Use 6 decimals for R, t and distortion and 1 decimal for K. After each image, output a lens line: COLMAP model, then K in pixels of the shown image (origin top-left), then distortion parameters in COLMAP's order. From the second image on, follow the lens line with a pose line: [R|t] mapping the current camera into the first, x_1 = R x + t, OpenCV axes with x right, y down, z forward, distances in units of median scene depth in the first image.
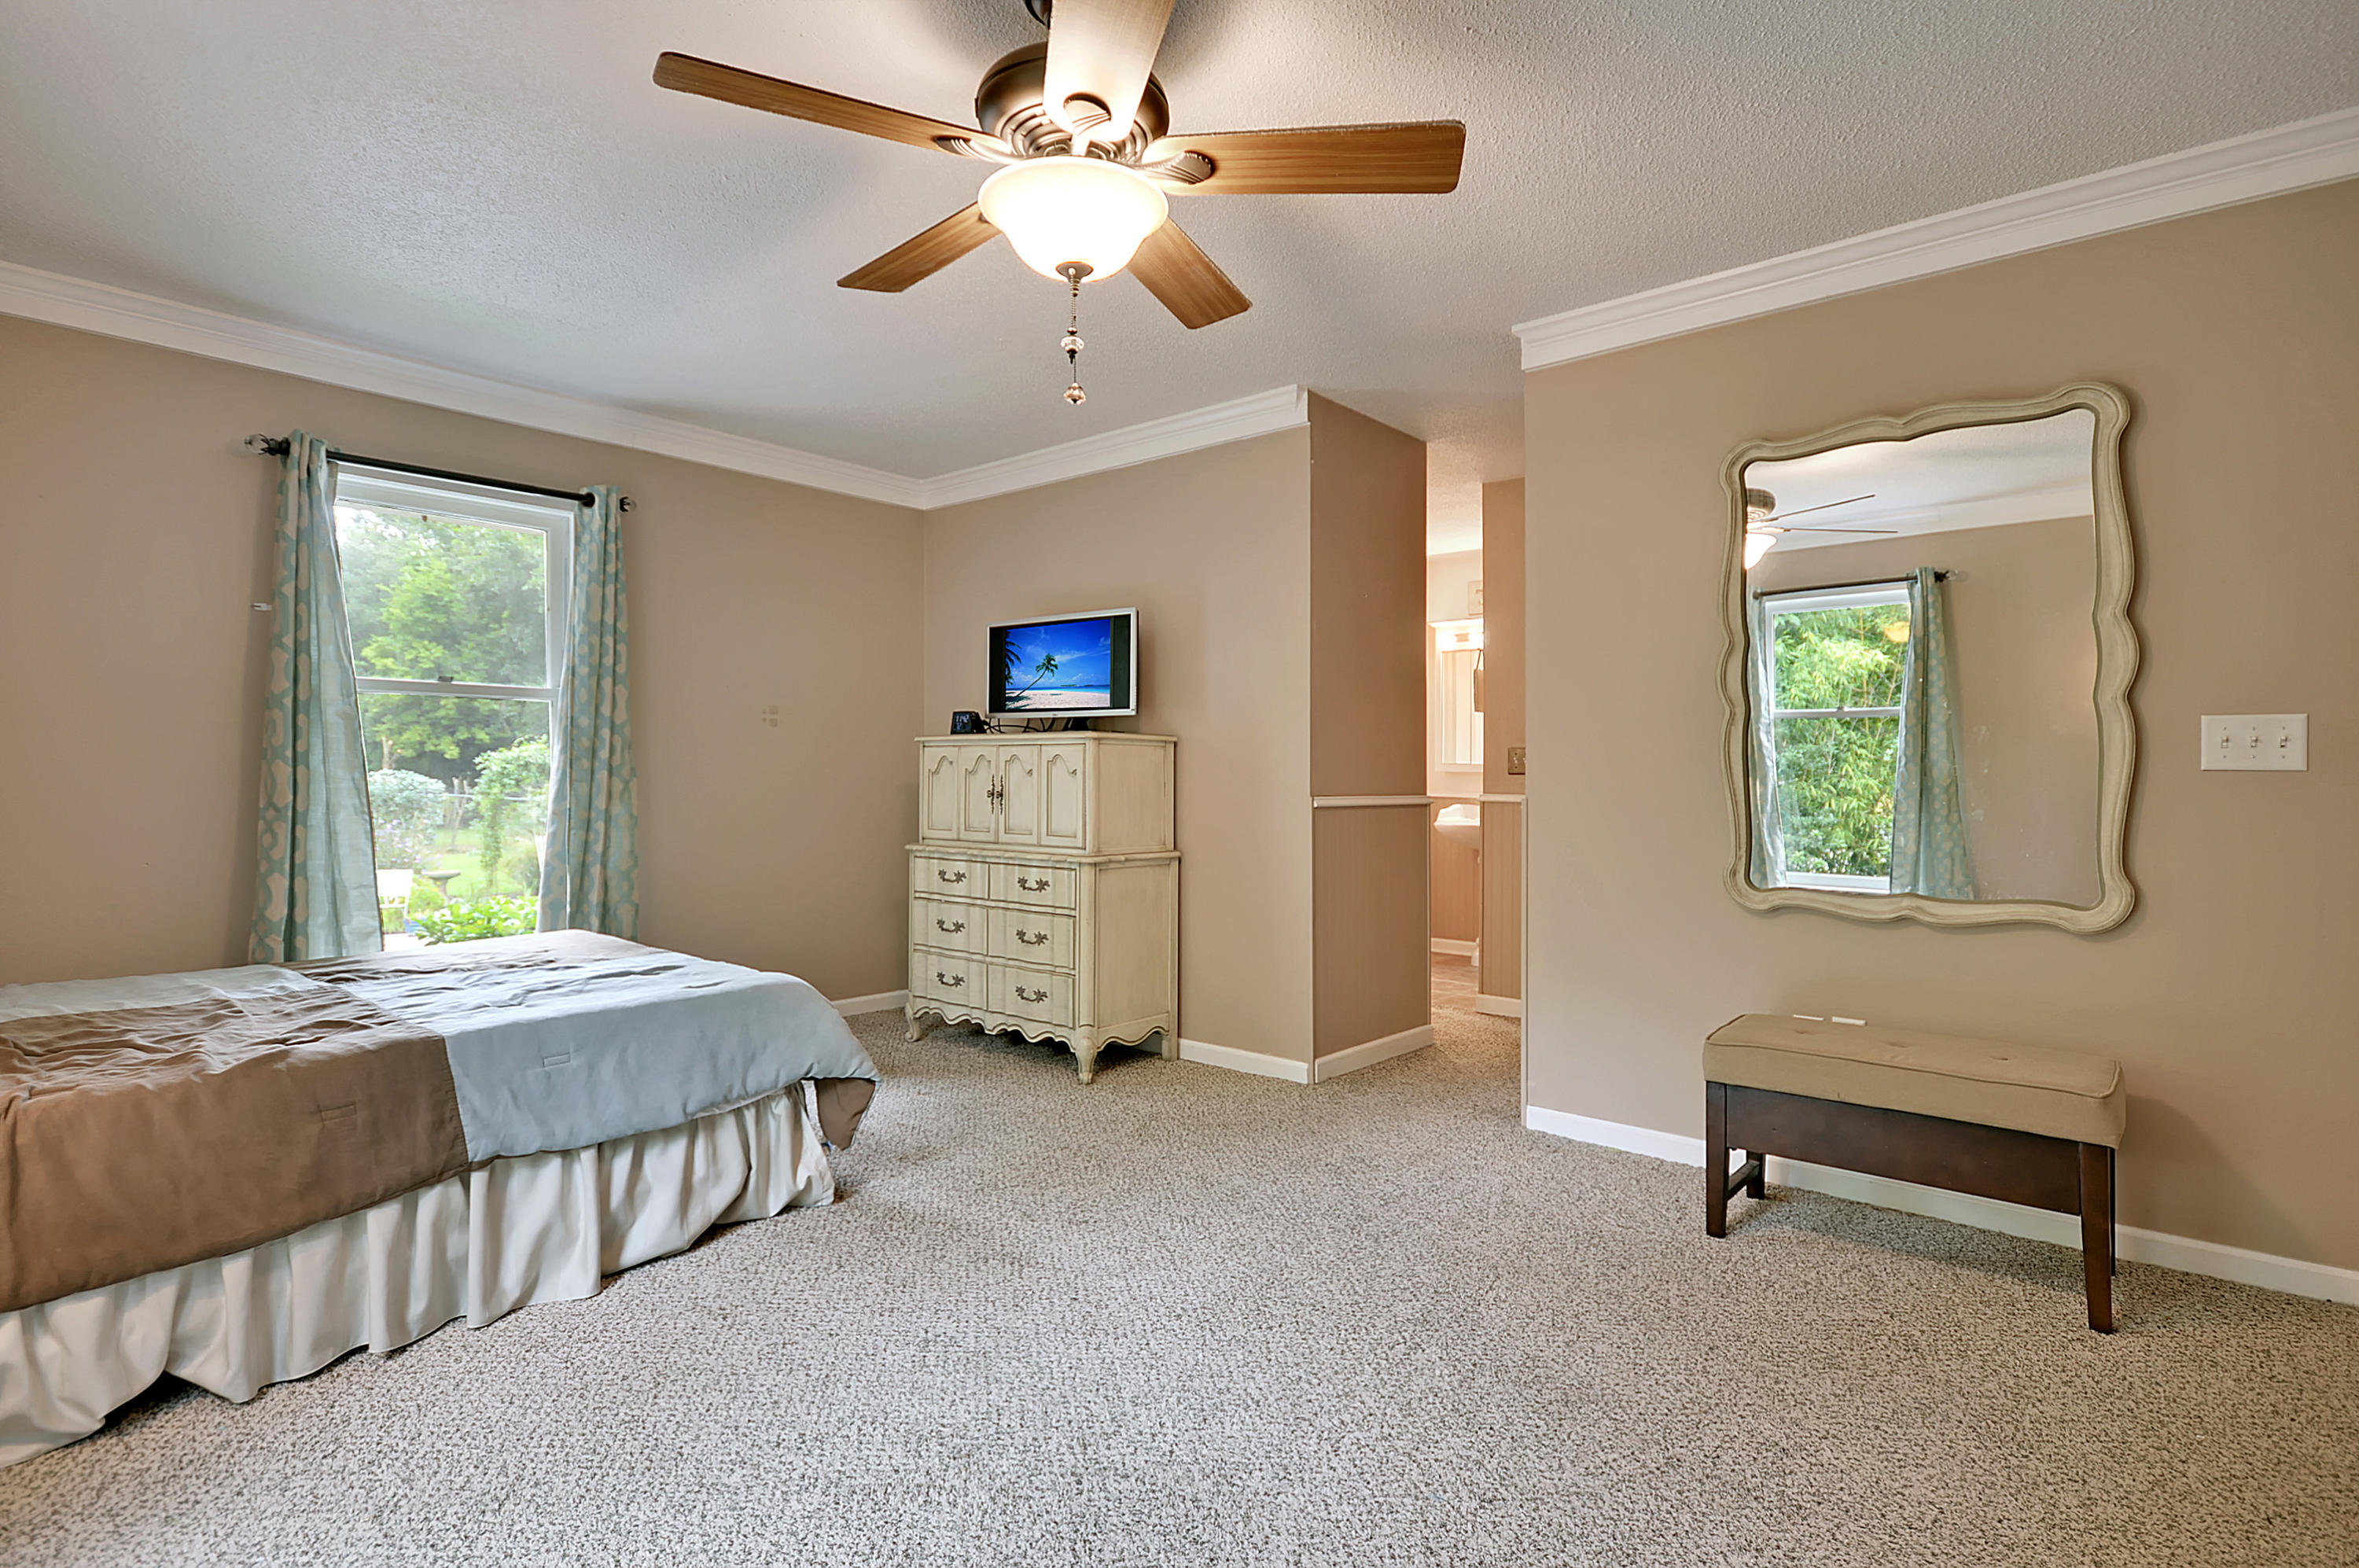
lens RADIAL K [[1154.4, 0, 1179.8], [0, 1154.4, 769.5], [0, 0, 1]] dist [0.000768, 0.000255]
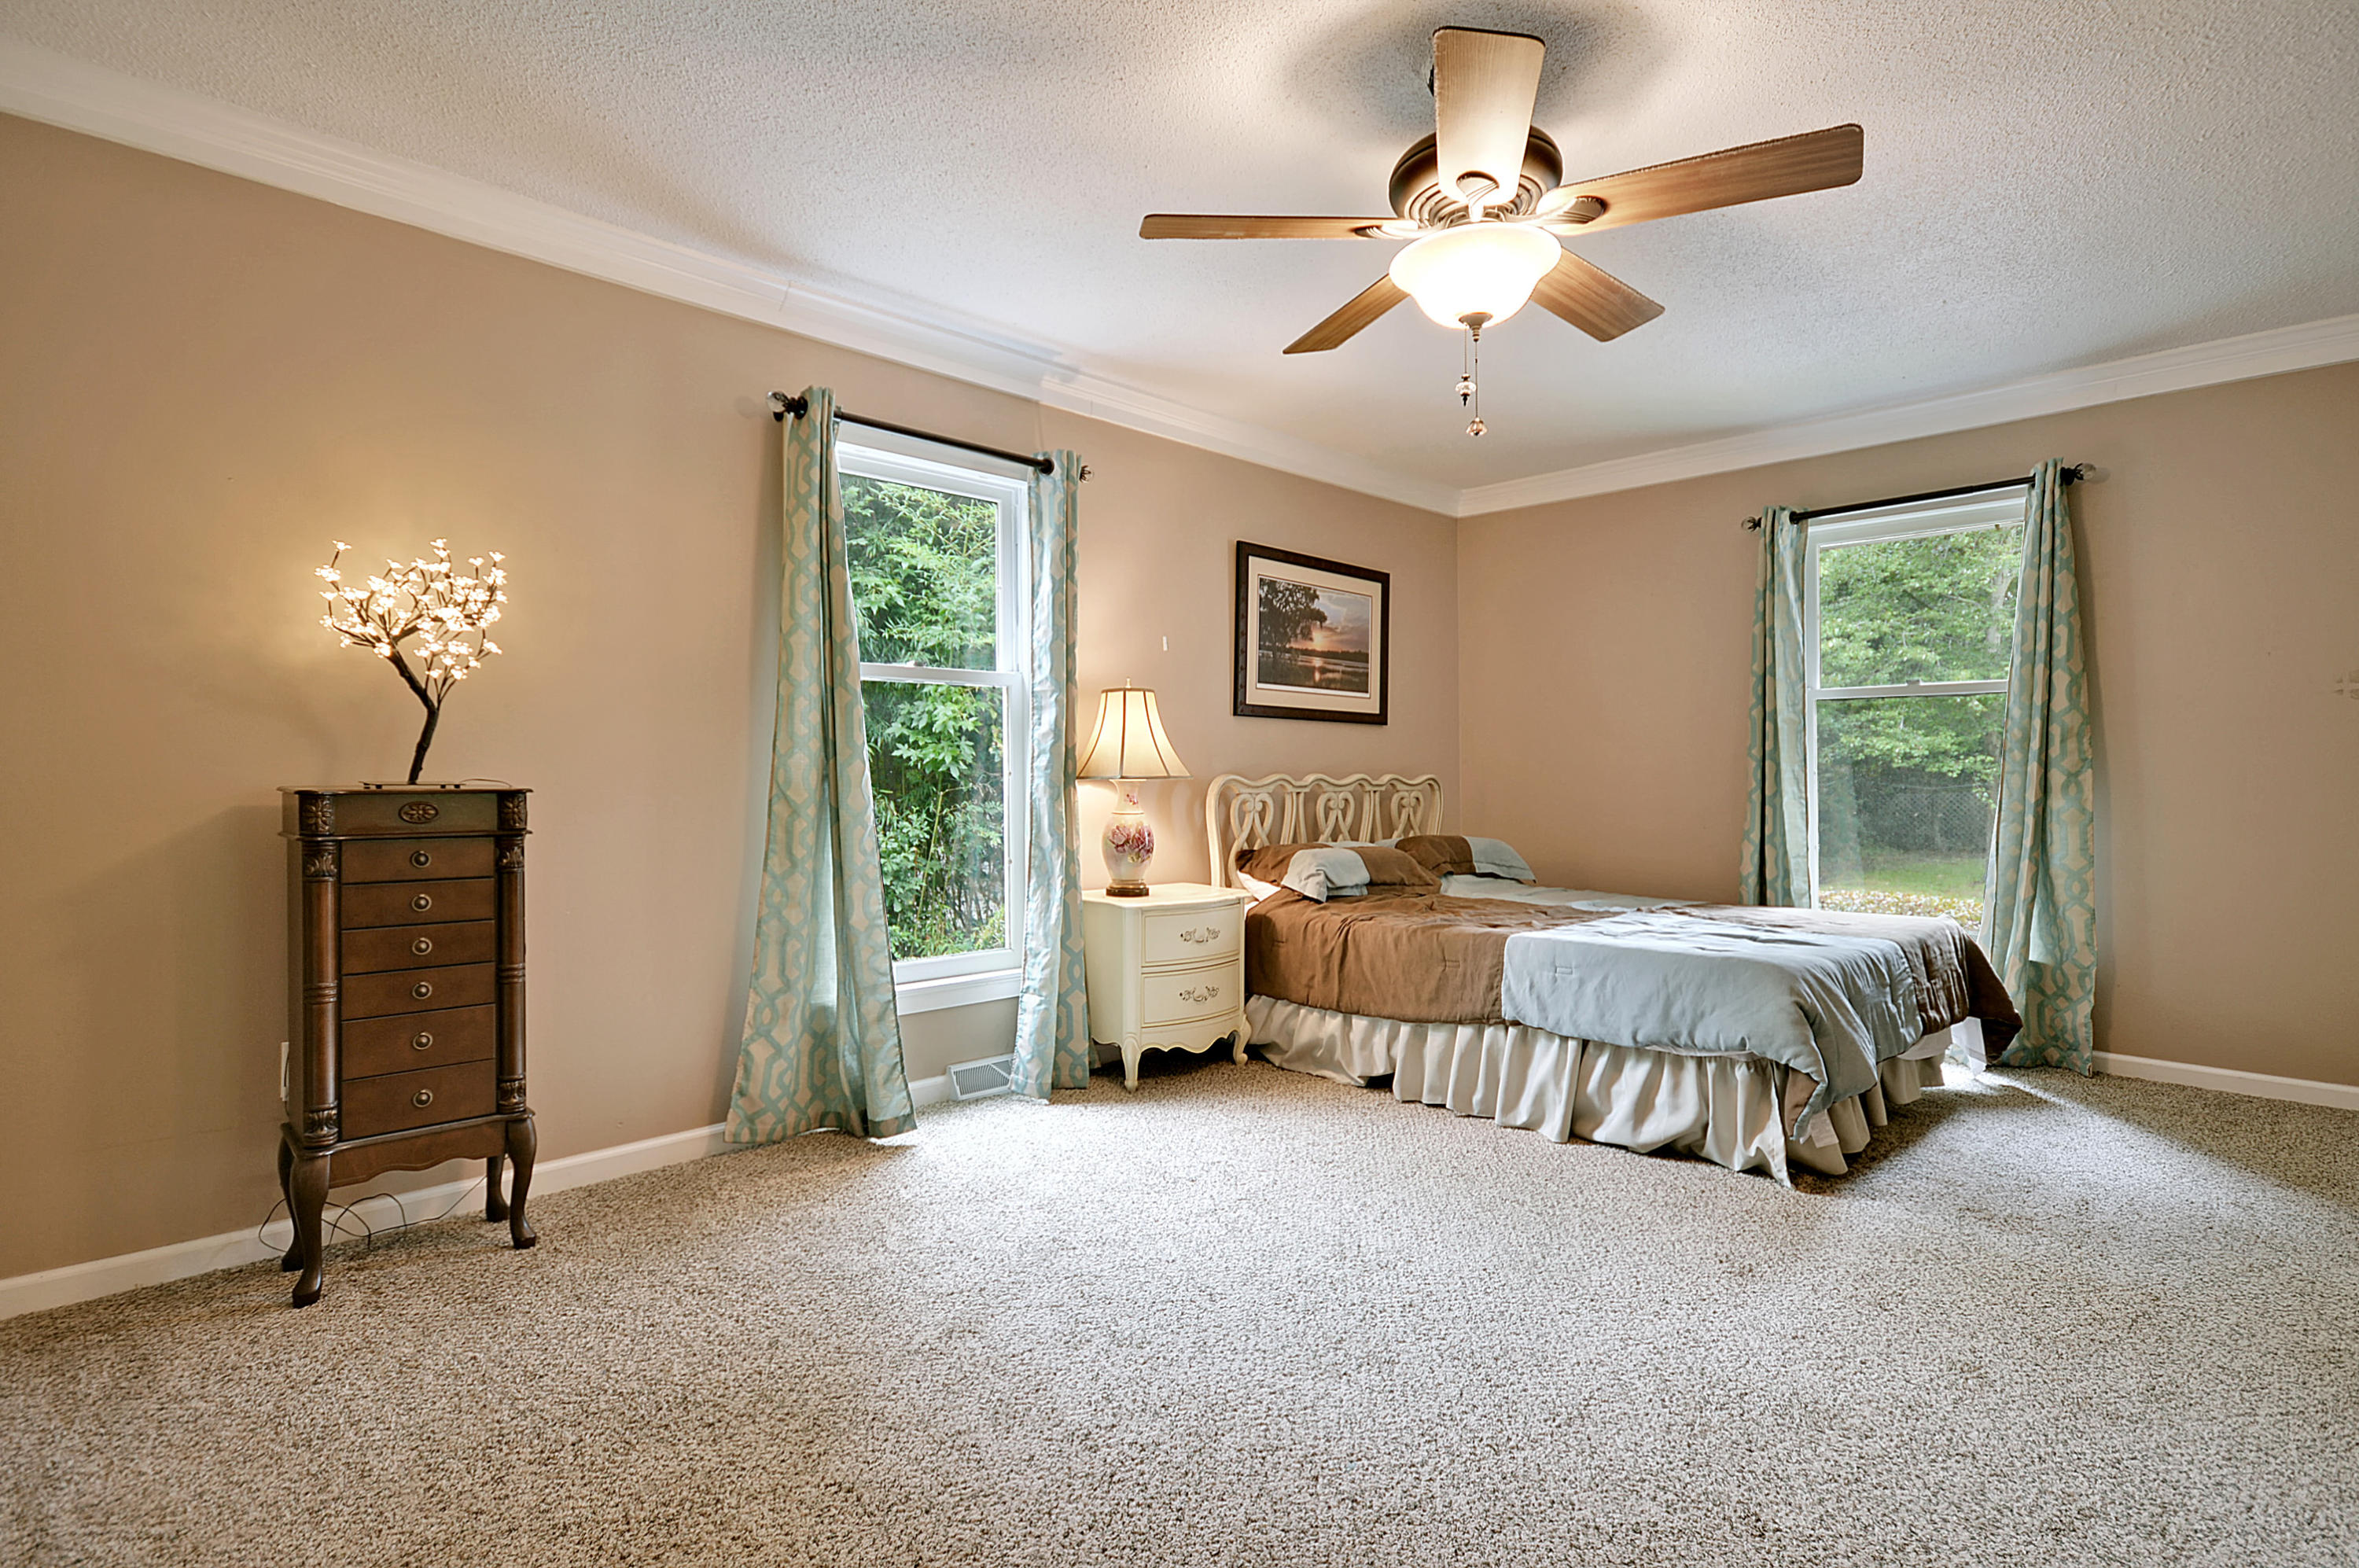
lens RADIAL K [[1154.4, 0, 1179.8], [0, 1154.4, 769.5], [0, 0, 1]] dist [0.000768, 0.000255]
pose [[-0.088259, -0.002146, -0.996095, 0.850432], [0.010630, 0.999939, -0.003096, 0.003993], [0.996041, -0.010862, -0.088230, 0.618835]]
